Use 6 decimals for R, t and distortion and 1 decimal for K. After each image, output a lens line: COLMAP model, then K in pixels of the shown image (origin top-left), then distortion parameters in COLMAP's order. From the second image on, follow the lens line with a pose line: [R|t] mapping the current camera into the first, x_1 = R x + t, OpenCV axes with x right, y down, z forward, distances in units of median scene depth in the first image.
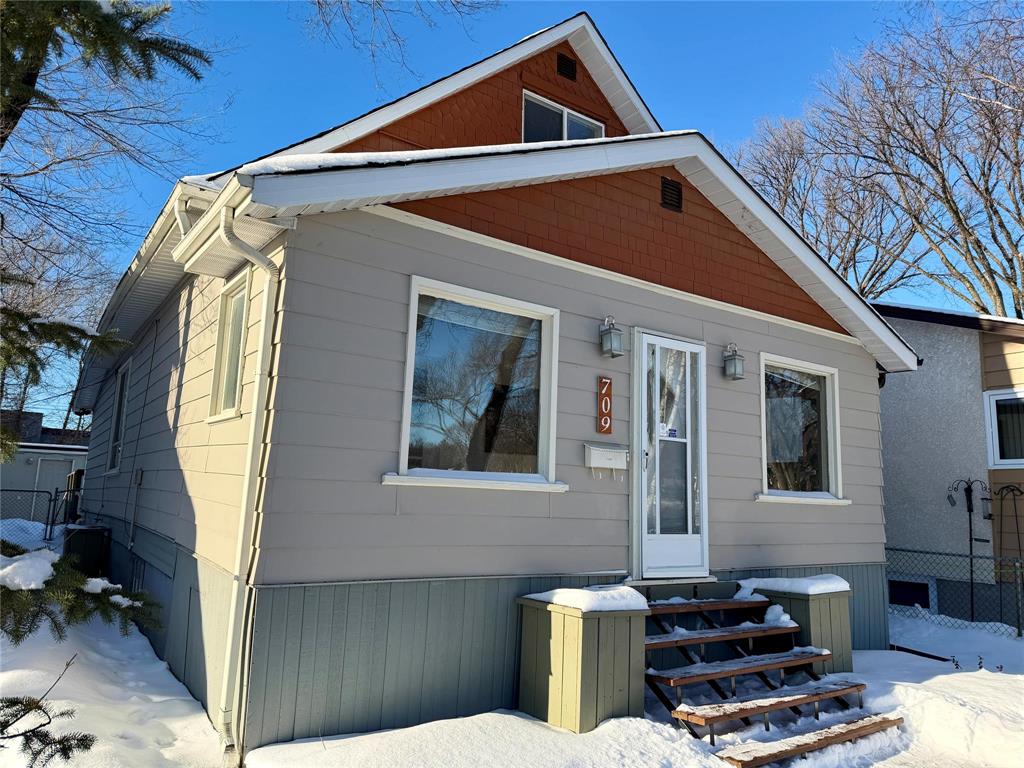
lens RADIAL K [[714.7, 0, 512.0], [0, 714.7, 384.0], [0, 0, 1]] dist [0.073968, -0.001723]
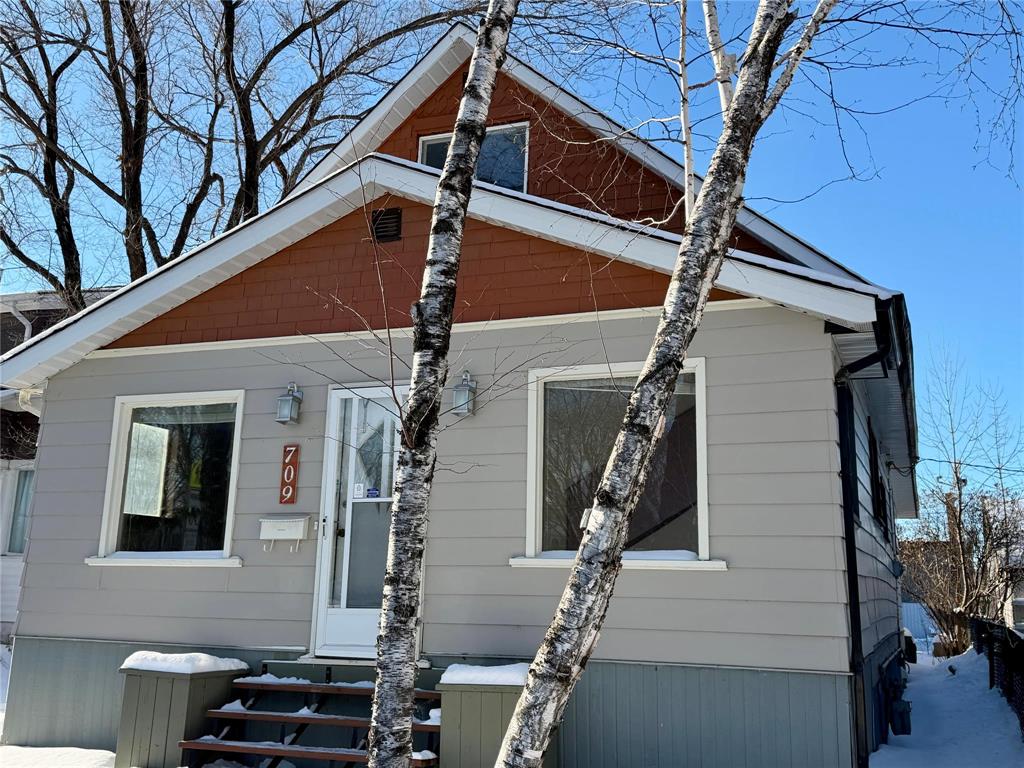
lens RADIAL K [[1008.2, 0, 512.0], [0, 1008.2, 384.0], [0, 0, 1]] dist [0.208620, -0.471009]
pose [[0.553361, -0.195479, -0.809679, 1.357253], [0.126074, 0.980528, -0.150564, 0.146595], [0.823345, -0.018763, 0.567231, 0.435639]]
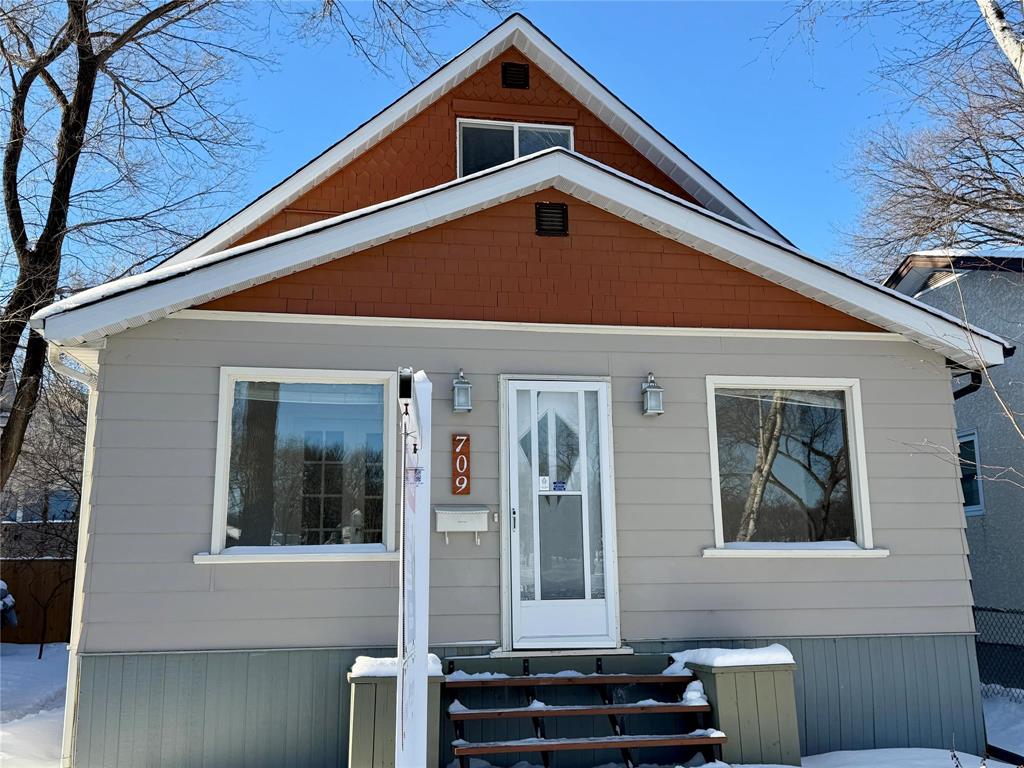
lens RADIAL K [[1008.2, 0, 512.0], [0, 1008.2, 384.0], [0, 0, 1]] dist [0.208620, -0.471009]
pose [[0.903209, -0.123785, -0.410963, 0.705512], [0.110019, 0.992289, -0.057087, 0.007510], [0.414861, 0.006348, 0.909863, -0.174950]]
